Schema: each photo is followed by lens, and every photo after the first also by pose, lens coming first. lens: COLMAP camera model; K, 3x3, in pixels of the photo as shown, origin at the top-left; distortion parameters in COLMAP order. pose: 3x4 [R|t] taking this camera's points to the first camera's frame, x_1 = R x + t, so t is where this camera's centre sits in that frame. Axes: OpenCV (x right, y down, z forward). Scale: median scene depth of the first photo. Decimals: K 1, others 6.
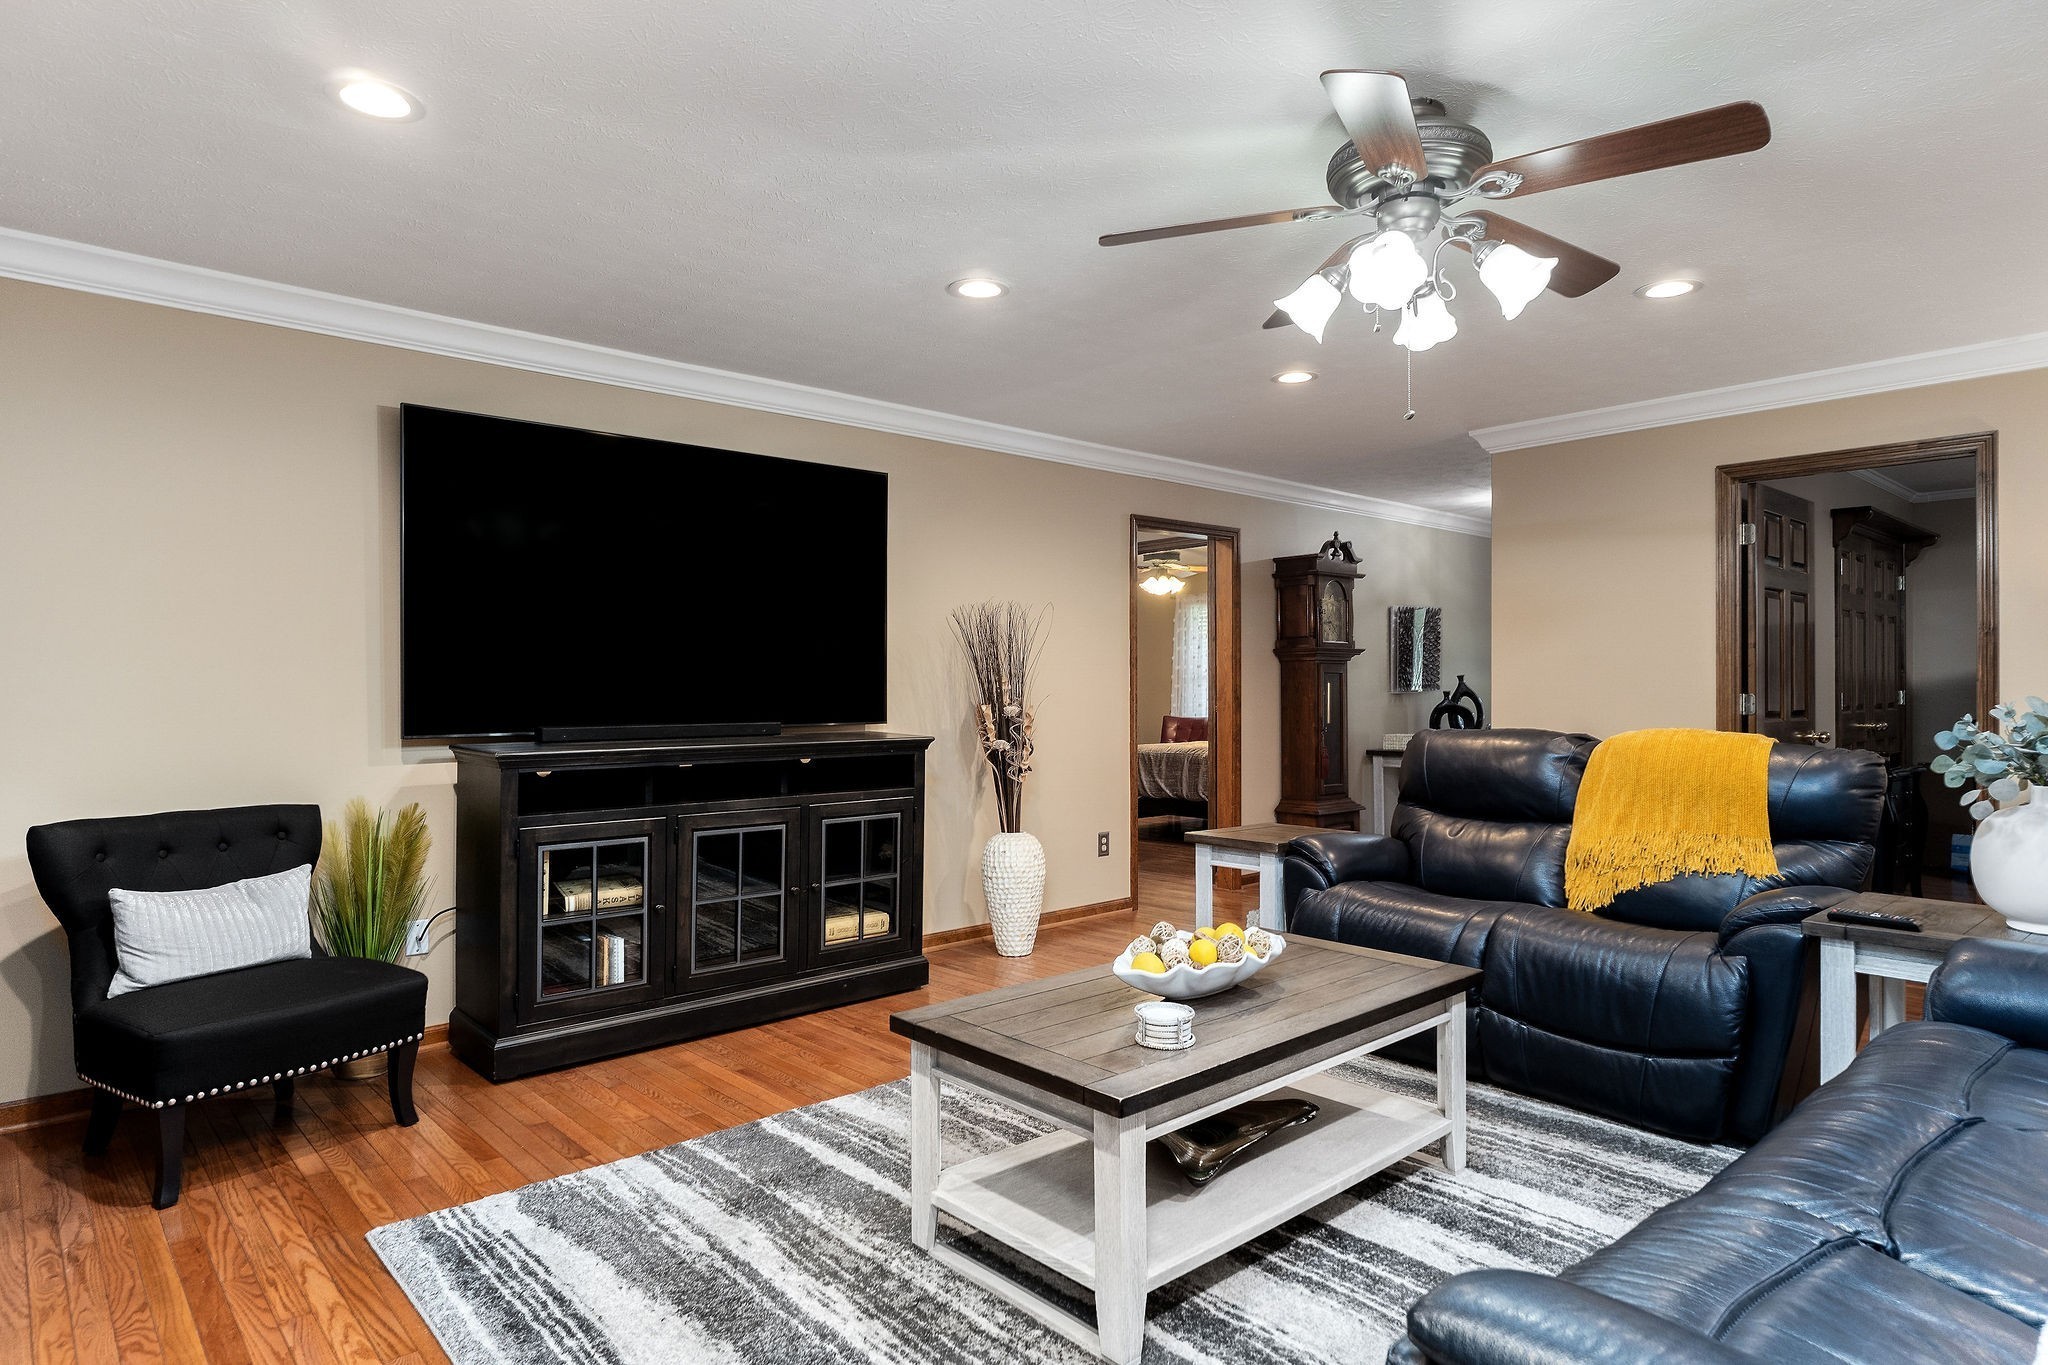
lens RADIAL K [[1154.8, 0, 1025.9], [0, 1154.8, 652.2], [0, 0, 1]] dist [-0.001496, -0.001309]
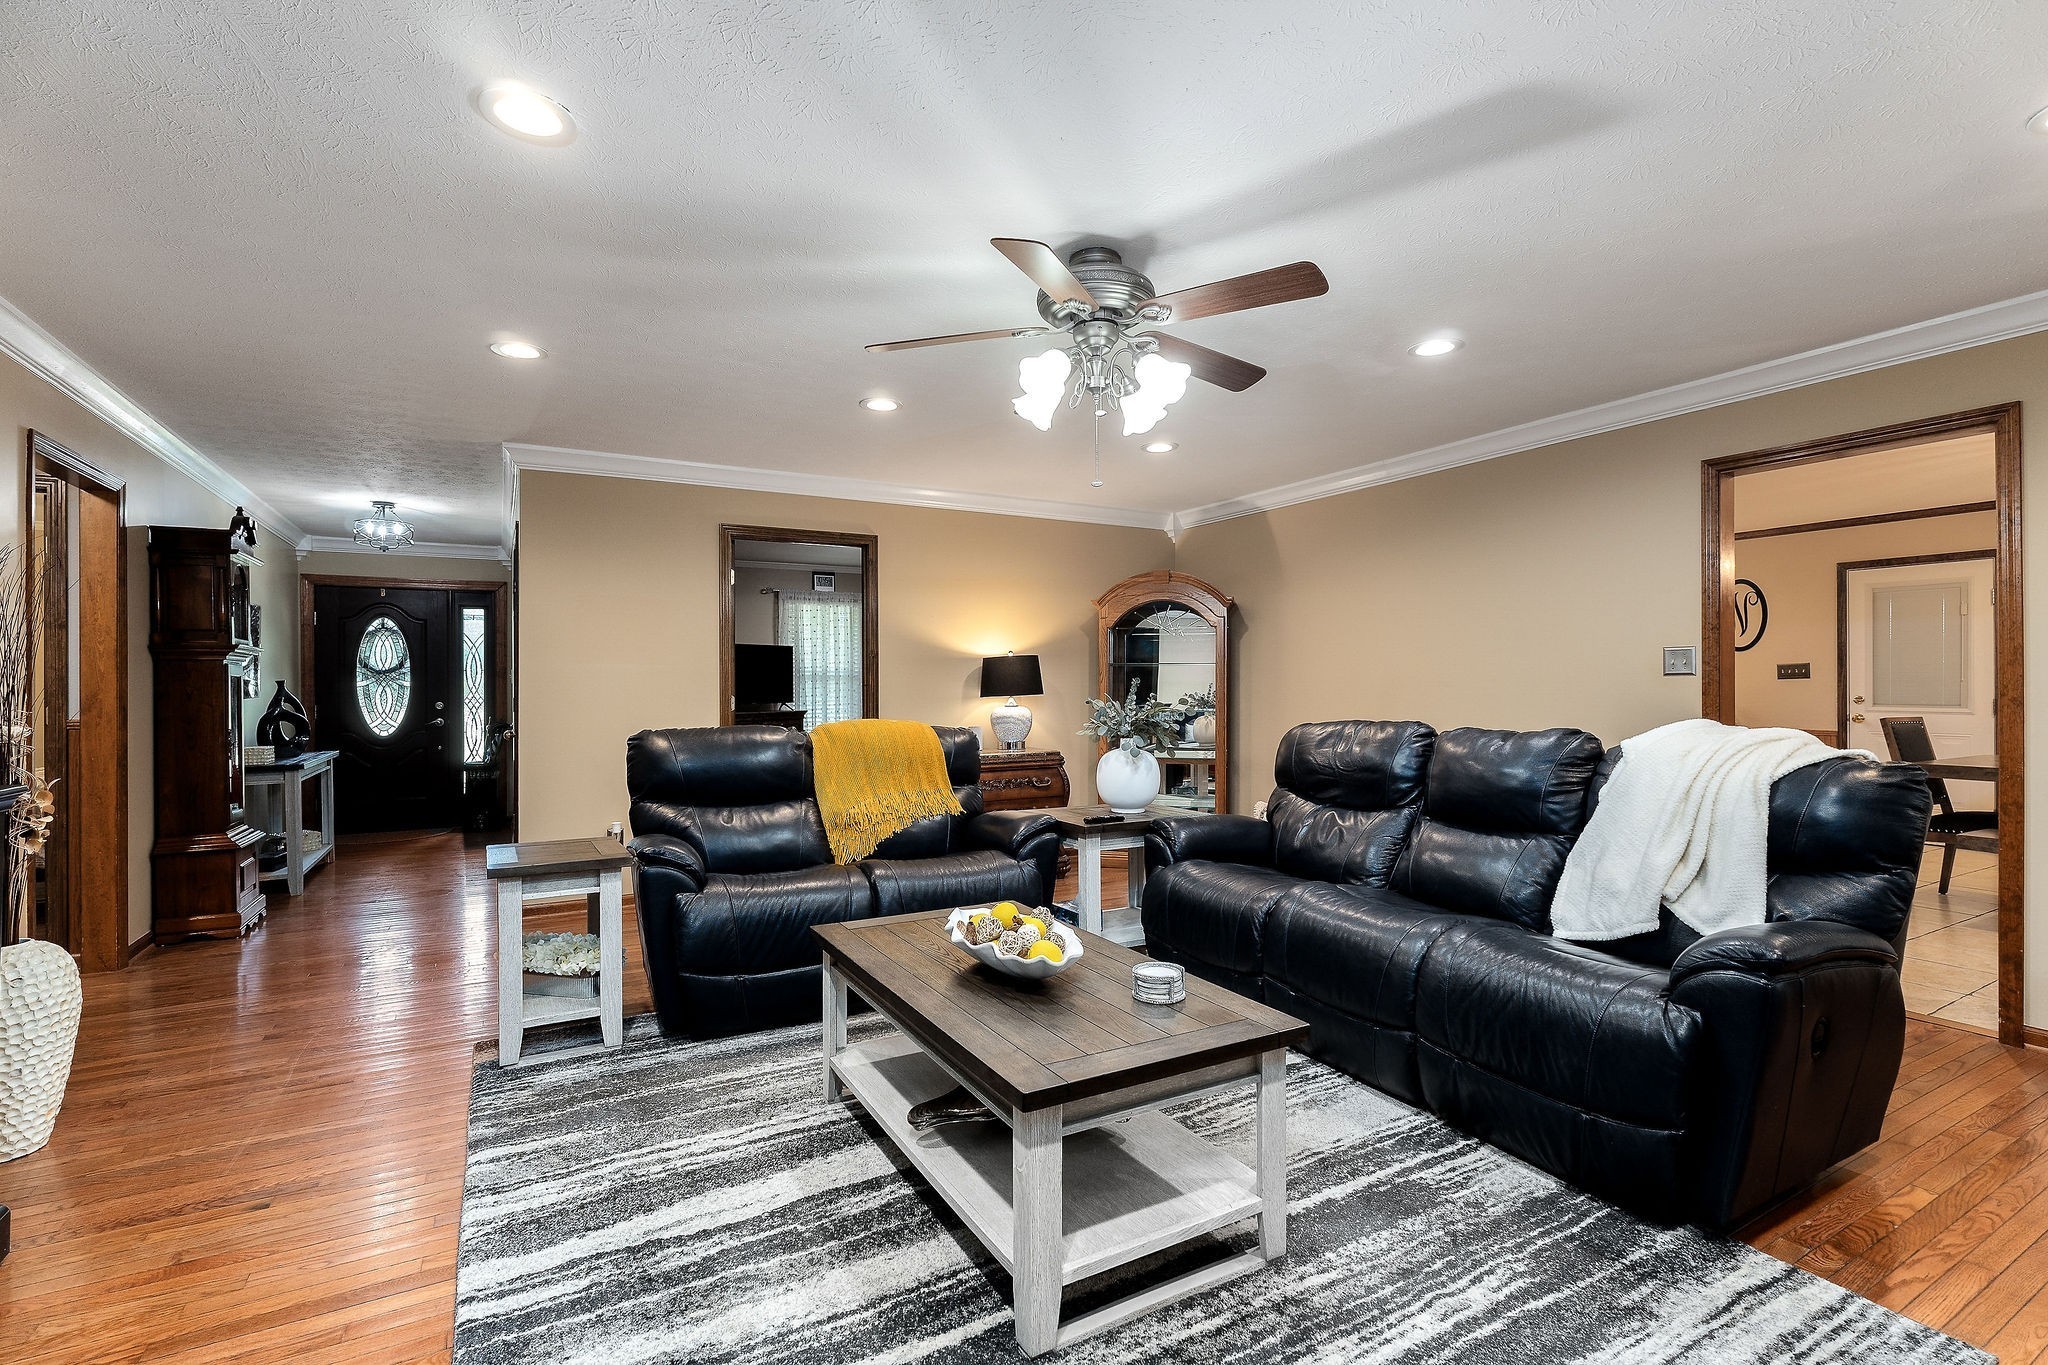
lens RADIAL K [[937.0, 0, 1026.2], [0, 937.0, 673.4], [0, 0, 1]] dist [-0.000347, -0.000072]
pose [[0.224312, 0.015895, 0.974388, -0.525194], [-0.024175, 0.999650, -0.010741, 0.018186], [-0.974218, -0.021146, 0.224618, 0.592667]]
